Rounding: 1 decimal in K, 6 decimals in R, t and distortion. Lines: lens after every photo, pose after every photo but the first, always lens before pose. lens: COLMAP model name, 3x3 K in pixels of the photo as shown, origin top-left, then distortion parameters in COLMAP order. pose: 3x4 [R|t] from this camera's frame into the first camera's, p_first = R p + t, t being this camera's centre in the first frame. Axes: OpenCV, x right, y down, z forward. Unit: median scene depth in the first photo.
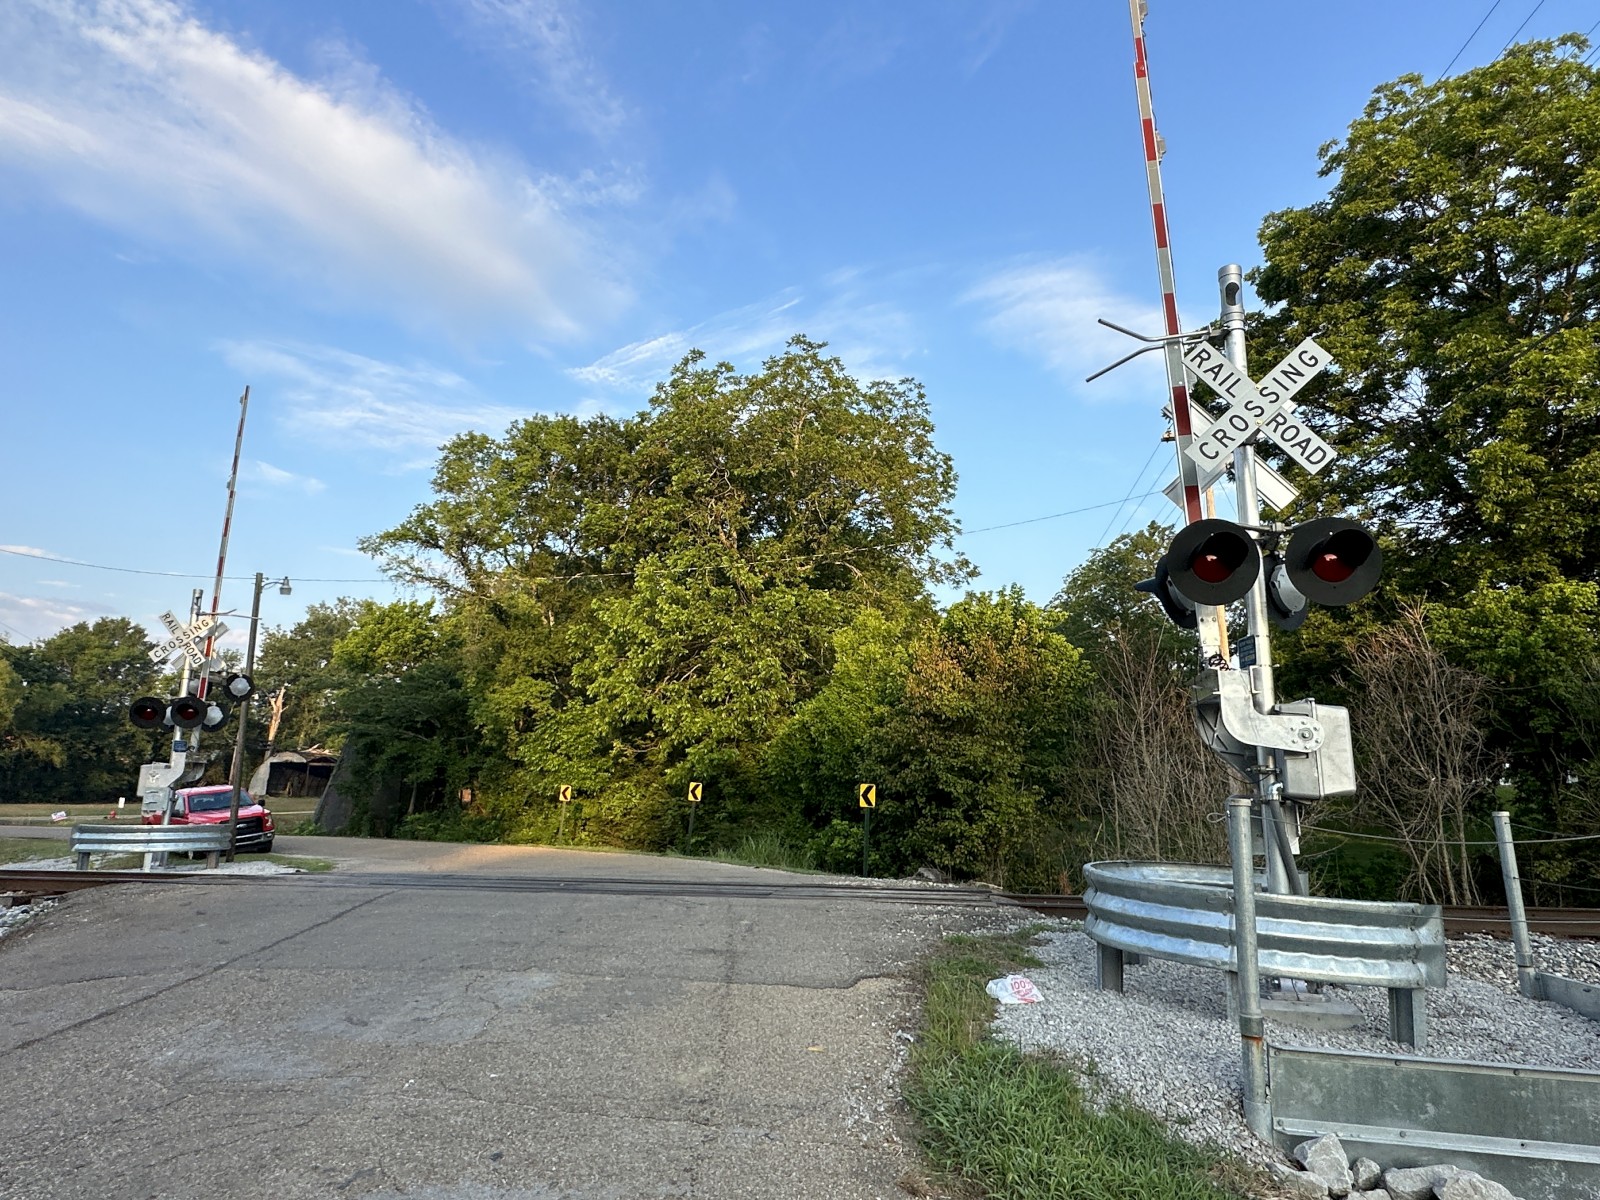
lens RADIAL K [[966.4, 0, 800.0], [0, 966.4, 600.0], [0, 0, 1]] dist [0.001970, 0.000345]
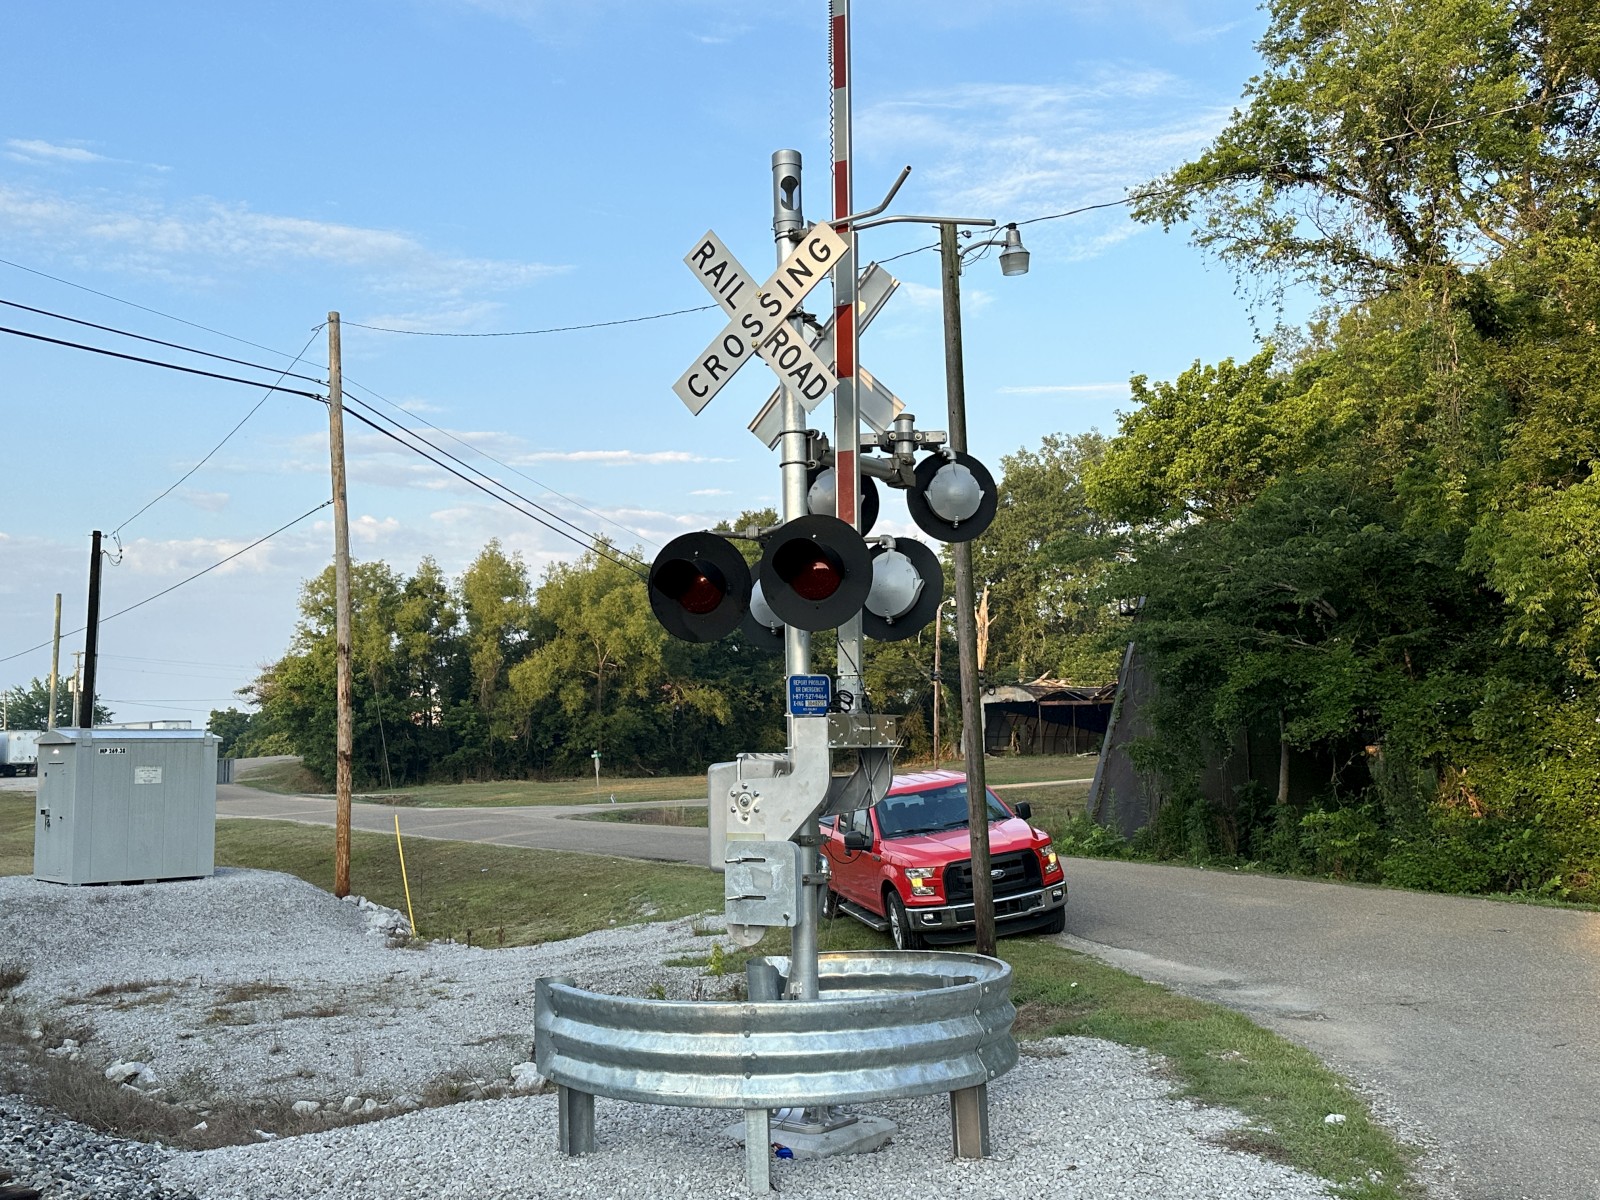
lens RADIAL K [[1498.7, 0, 800.0], [0, 1498.7, 600.0], [0, 0, 1]] dist [0.157220, -0.299917]
pose [[0.818006, -0.085379, -0.568838, -0.163545], [0.147279, 0.987045, 0.063643, 0.040039], [0.556035, -0.135838, 0.819984, 0.268908]]
